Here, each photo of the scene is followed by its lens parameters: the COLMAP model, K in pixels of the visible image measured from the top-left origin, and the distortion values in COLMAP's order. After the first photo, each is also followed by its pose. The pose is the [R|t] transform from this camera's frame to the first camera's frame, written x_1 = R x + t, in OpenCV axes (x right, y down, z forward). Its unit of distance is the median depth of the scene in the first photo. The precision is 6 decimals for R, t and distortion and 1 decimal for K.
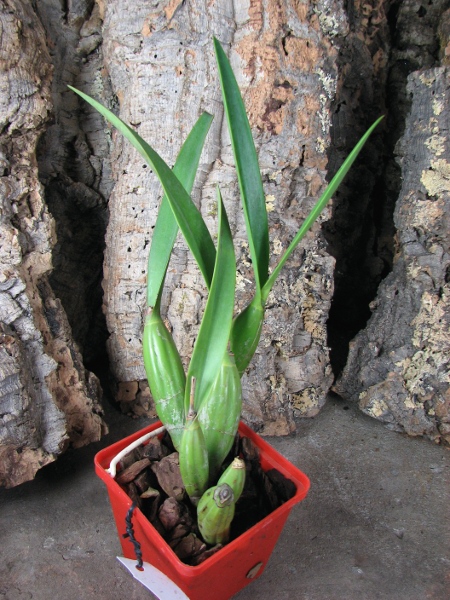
lens RADIAL K [[646.2, 0, 203.2], [0, 646.2, 277.6], [0, 0, 1]] dist [-0.130205, 0.000000]
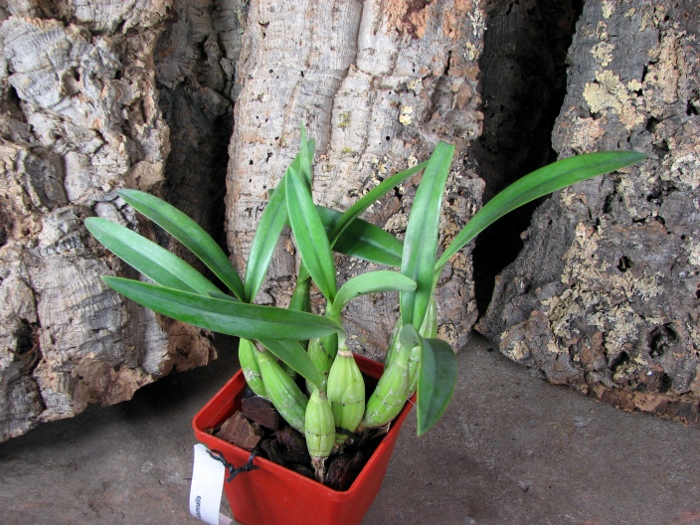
lens RADIAL K [[753.9, 0, 336.8], [0, 753.9, 272.1], [0, 0, 1]] dist [-0.130205, 0.000000]
pose [[0.994626, 0.047058, -0.092225, 0.112459], [-0.038694, 0.995147, 0.090469, 0.010691], [0.096035, -0.086414, 0.991620, -0.058969]]
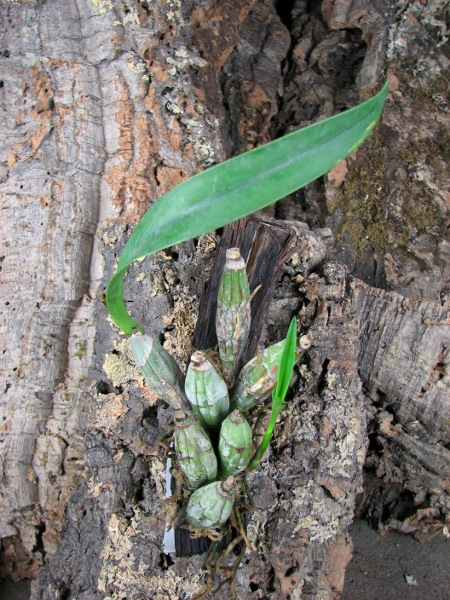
lens RADIAL K [[646.2, 0, 205.4], [0, 646.2, 289.3], [0, 0, 1]] dist [-0.130205, 0.000000]
pose [[0.992993, -0.009599, 0.117784, 0.086654], [0.026603, 0.989269, -0.143665, -0.052551], [-0.115141, 0.145792, 0.982592, 0.053615]]
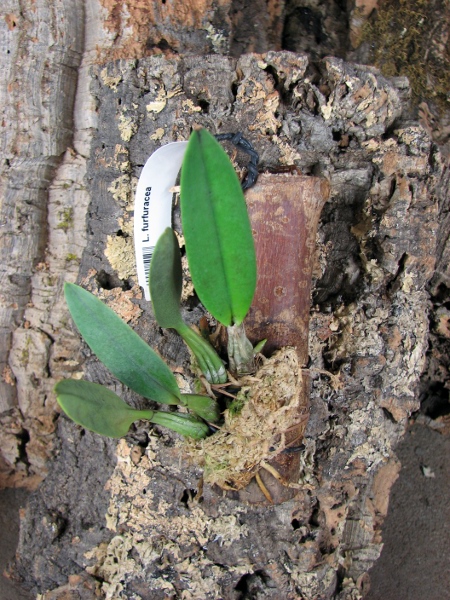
lens RADIAL K [[646.2, 0, 210.8], [0, 646.2, 286.5], [0, 0, 1]] dist [-0.130205, 0.000000]
pose [[0.978672, -0.032031, 0.202916, 0.027535], [0.007558, 0.992714, 0.120254, -0.116146], [-0.205290, -0.116155, 0.971784, 0.254242]]
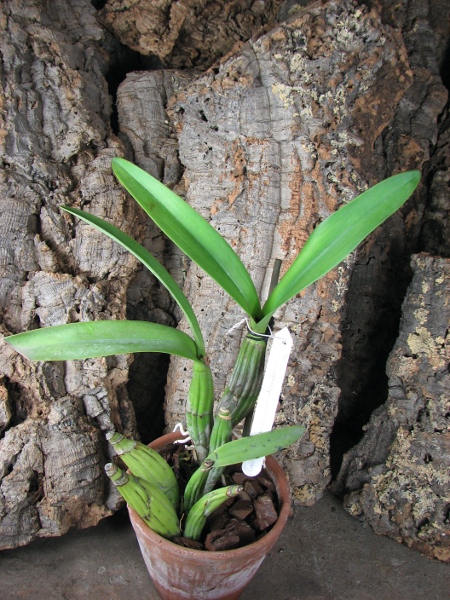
lens RADIAL K [[646.2, 0, 208.4], [0, 646.2, 277.2], [0, 0, 1]] dist [-0.130205, 0.000000]
pose [[0.982200, 0.098216, -0.160114, 0.138016], [-0.108344, 0.992547, -0.055784, -0.167740], [0.153442, 0.072138, 0.985521, -0.374784]]
